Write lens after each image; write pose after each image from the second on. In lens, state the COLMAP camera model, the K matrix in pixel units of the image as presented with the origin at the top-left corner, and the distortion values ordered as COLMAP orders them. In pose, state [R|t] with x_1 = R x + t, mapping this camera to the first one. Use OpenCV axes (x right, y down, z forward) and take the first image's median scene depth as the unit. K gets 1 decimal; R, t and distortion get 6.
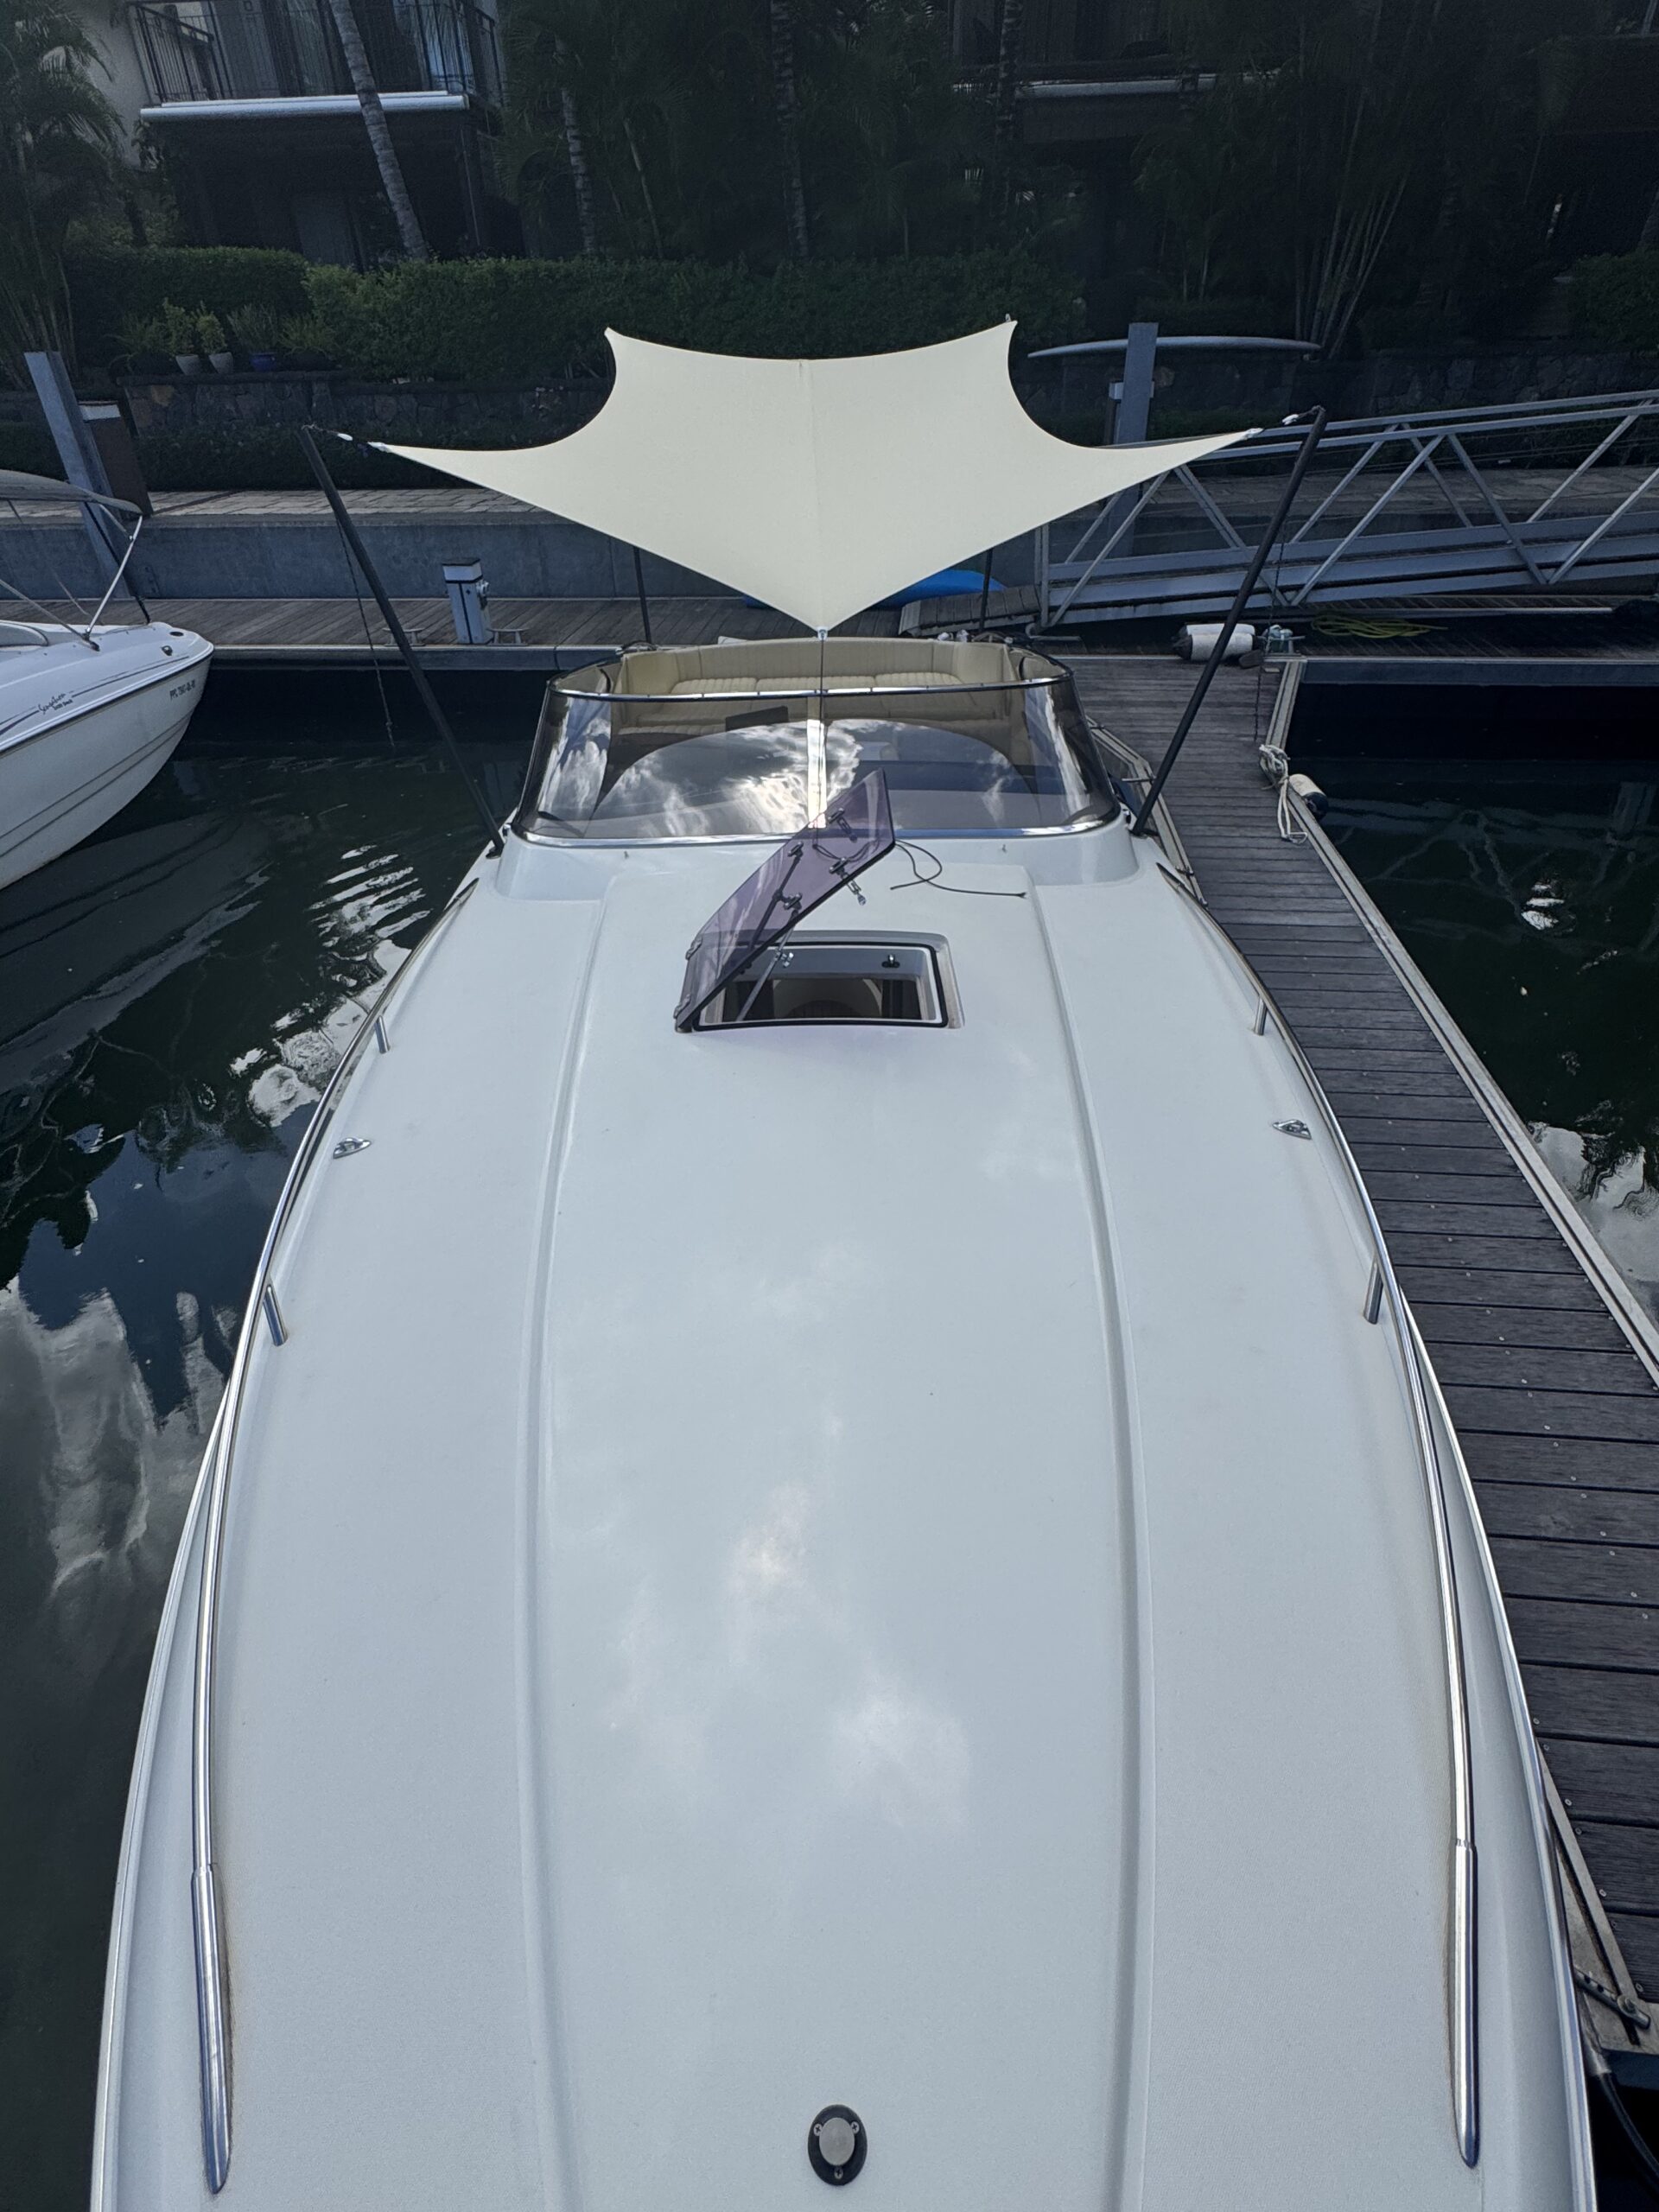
lens RADIAL K [[1099.9, 0, 829.5], [0, 1099.9, 1106.0], [0, 0, 1]] dist [0.000938, -0.000422]
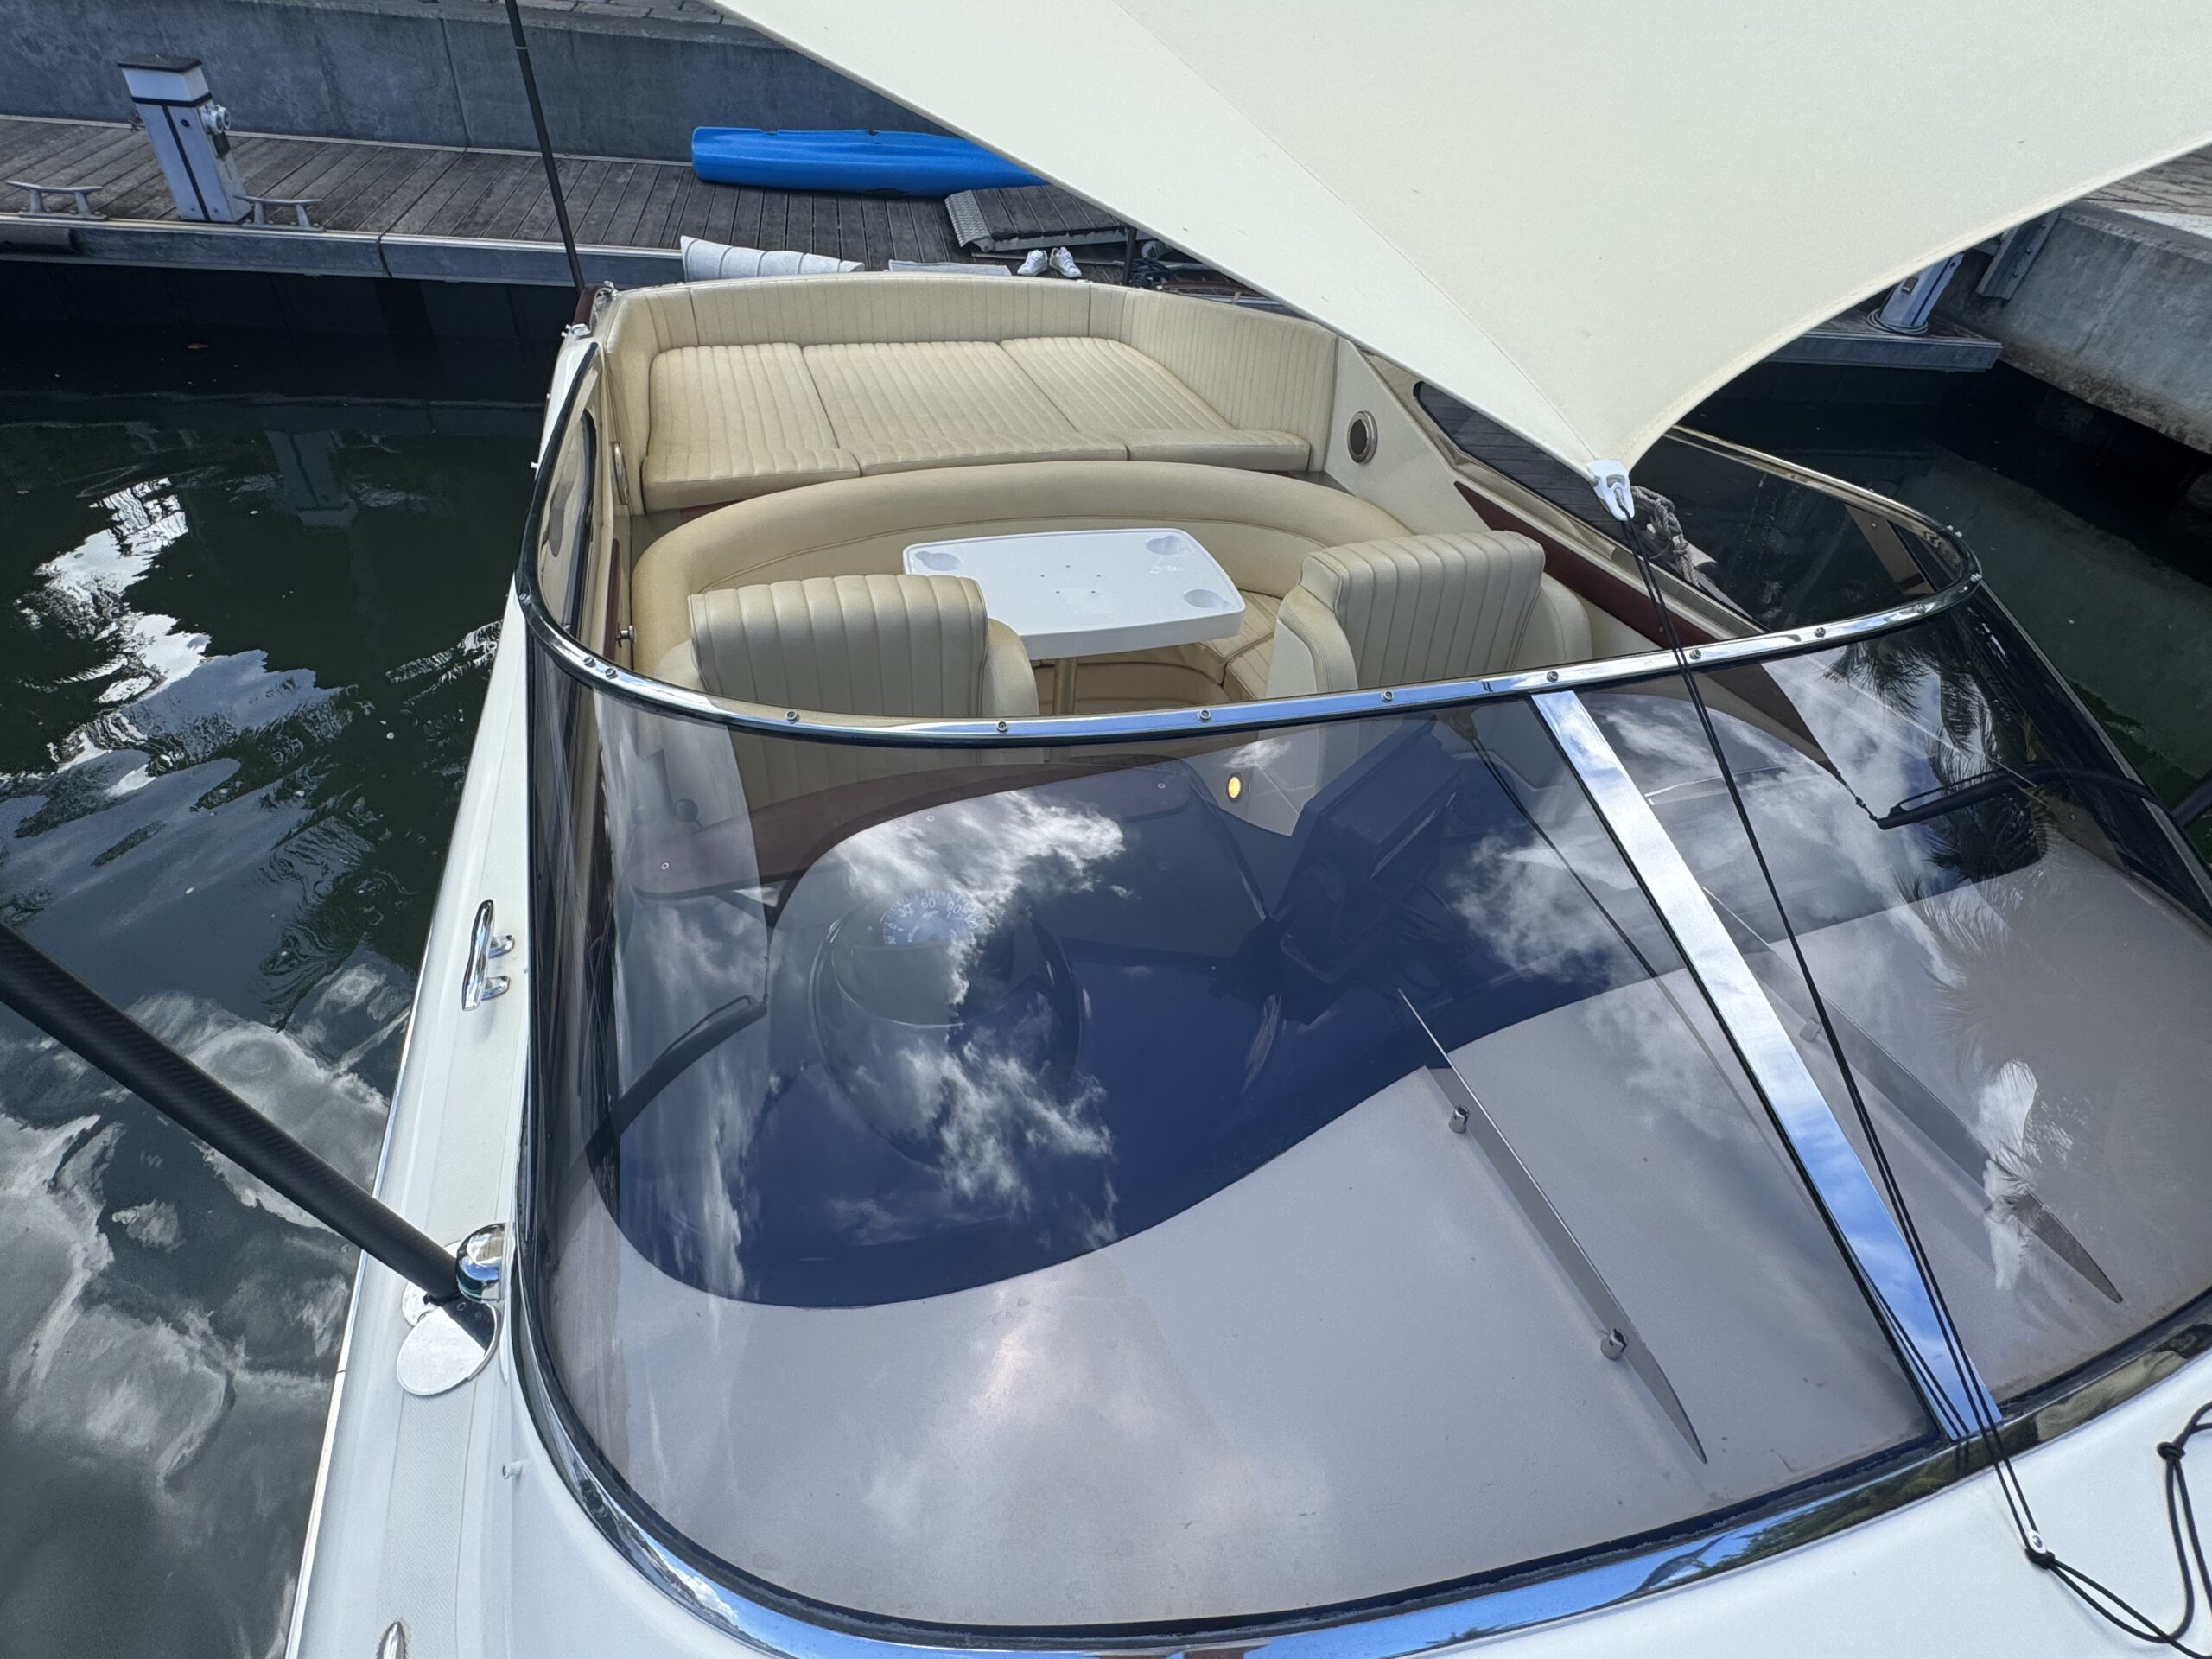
lens RADIAL K [[1099.9, 0, 1106.0], [0, 1099.9, 829.5], [0, 0, 1]] dist [0.000938, -0.000422]
pose [[0.951140, -0.100505, 0.291945, -0.081627], [0.066106, 0.989899, 0.125416, -0.148453], [-0.301601, -0.099989, 0.948177, 0.288044]]
